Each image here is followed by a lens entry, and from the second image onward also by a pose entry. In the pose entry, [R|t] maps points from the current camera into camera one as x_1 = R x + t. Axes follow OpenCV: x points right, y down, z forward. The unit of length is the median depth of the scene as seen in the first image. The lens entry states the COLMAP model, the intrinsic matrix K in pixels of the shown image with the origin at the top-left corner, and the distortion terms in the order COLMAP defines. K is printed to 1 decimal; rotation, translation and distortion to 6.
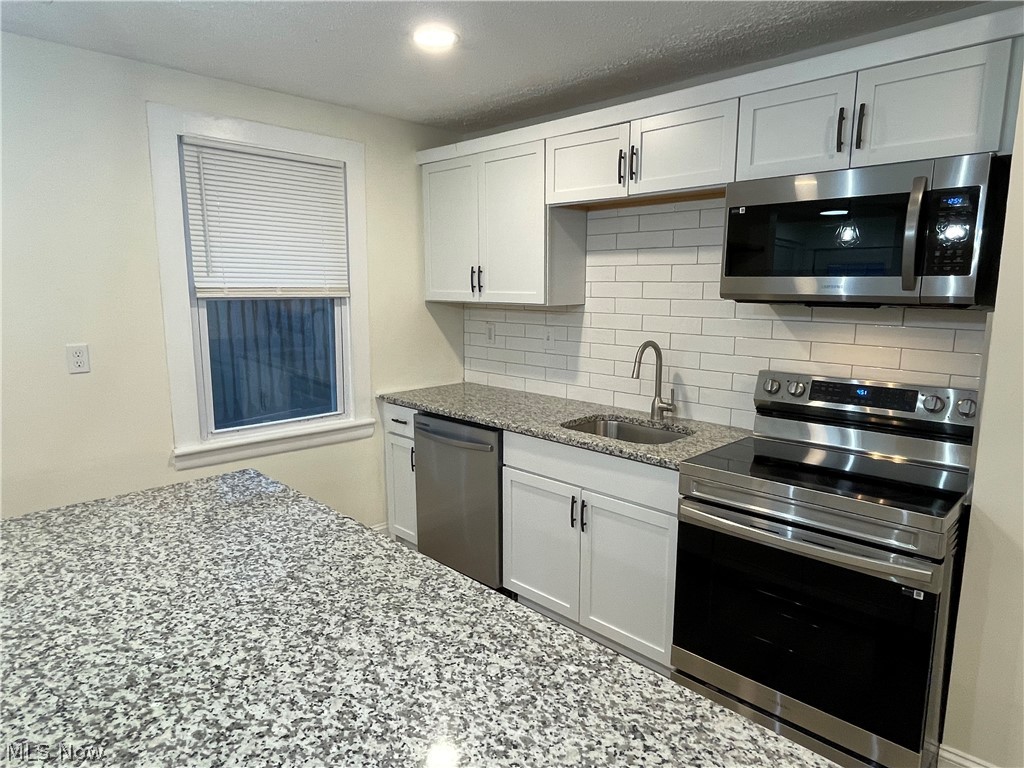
lens RADIAL K [[626.8, 0, 512.0], [0, 626.8, 384.0], [0, 0, 1]] dist [-0.005052, -0.000448]
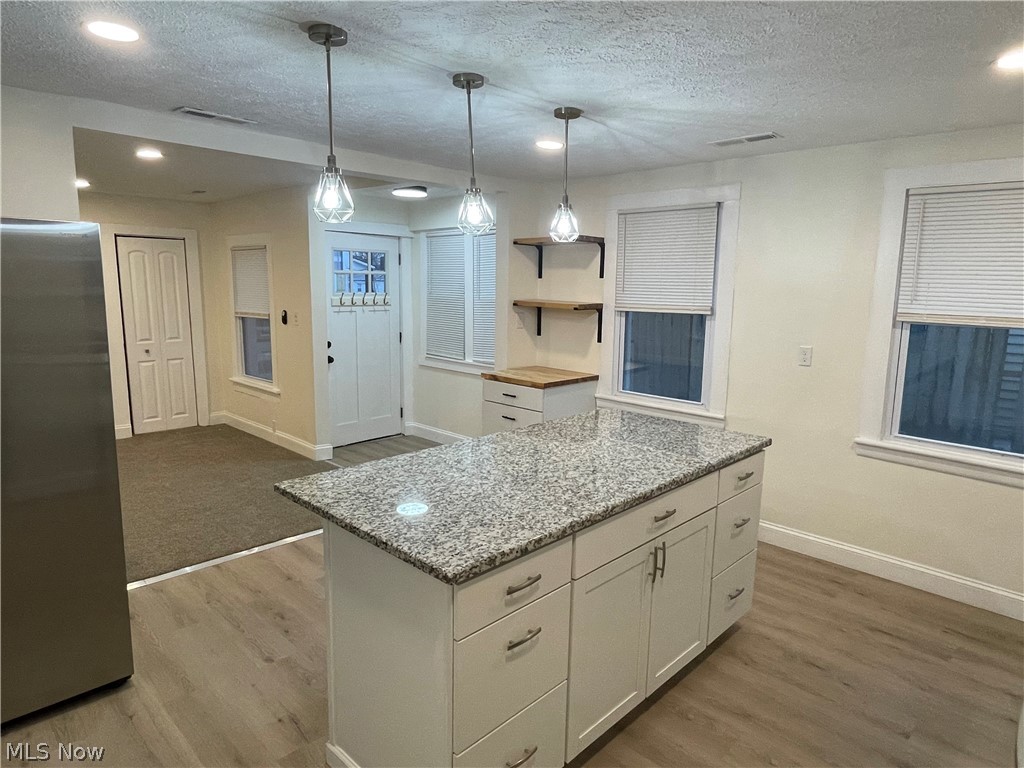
lens RADIAL K [[626.8, 0, 512.0], [0, 626.8, 384.0], [0, 0, 1]] dist [-0.005052, -0.000448]
pose [[0.015793, 0.159268, -0.987109, 0.691460], [-0.179473, 0.971650, 0.153902, -0.071391], [0.983636, 0.174729, 0.043929, 0.235352]]
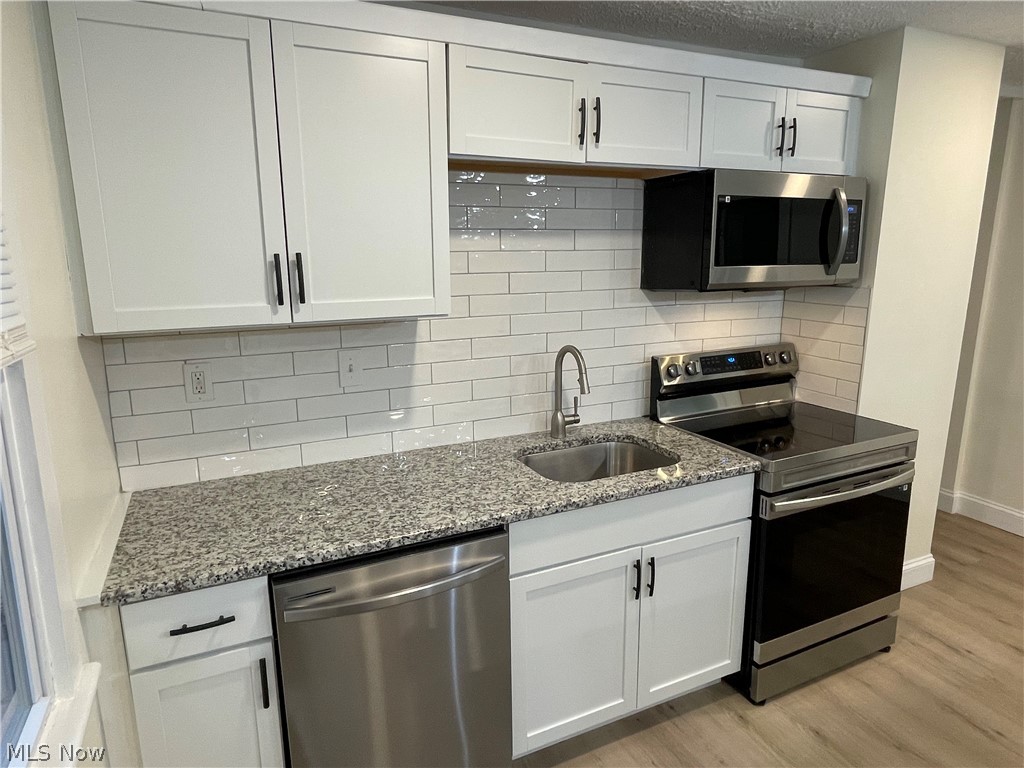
lens RADIAL K [[626.8, 0, 512.0], [0, 626.8, 384.0], [0, 0, 1]] dist [-0.005052, -0.000448]
pose [[0.338049, -0.200409, 0.919543, -0.559182], [0.160525, 0.975025, 0.153487, -0.156028], [-0.927337, 0.095724, 0.361776, 0.771832]]
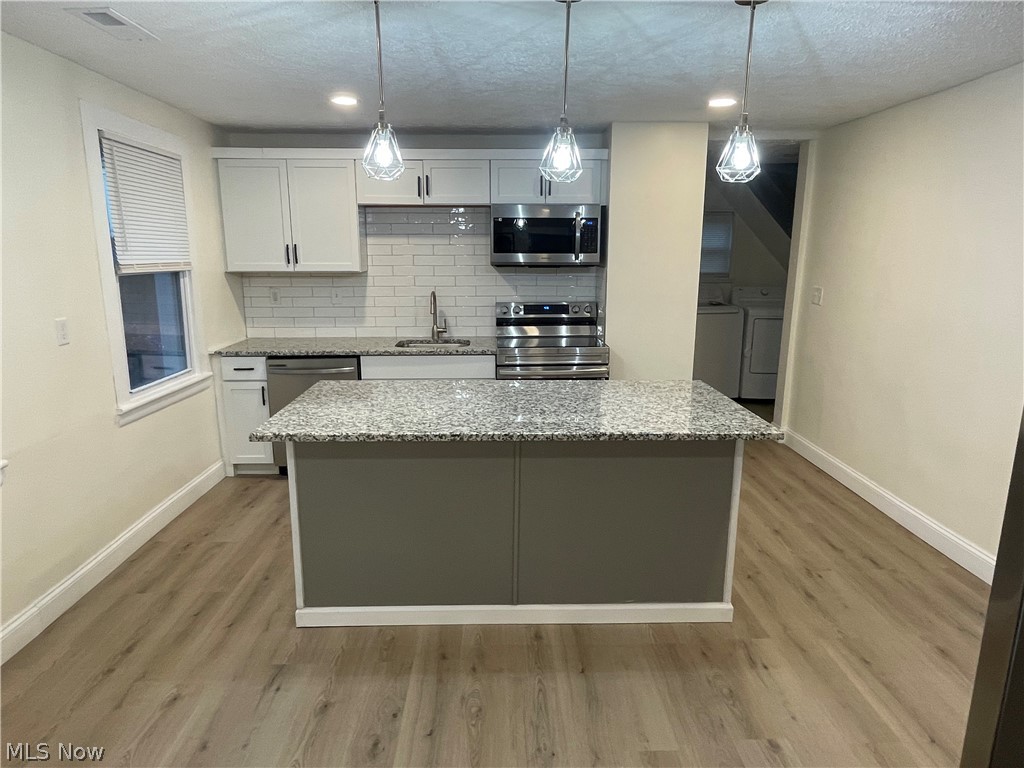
lens RADIAL K [[626.8, 0, 512.0], [0, 626.8, 384.0], [0, 0, 1]] dist [-0.005052, -0.000448]
pose [[0.684559, -0.155801, 0.712113, -0.855310], [0.116952, 0.987712, 0.103673, 0.026470], [-0.719515, 0.012313, 0.694368, -0.305693]]
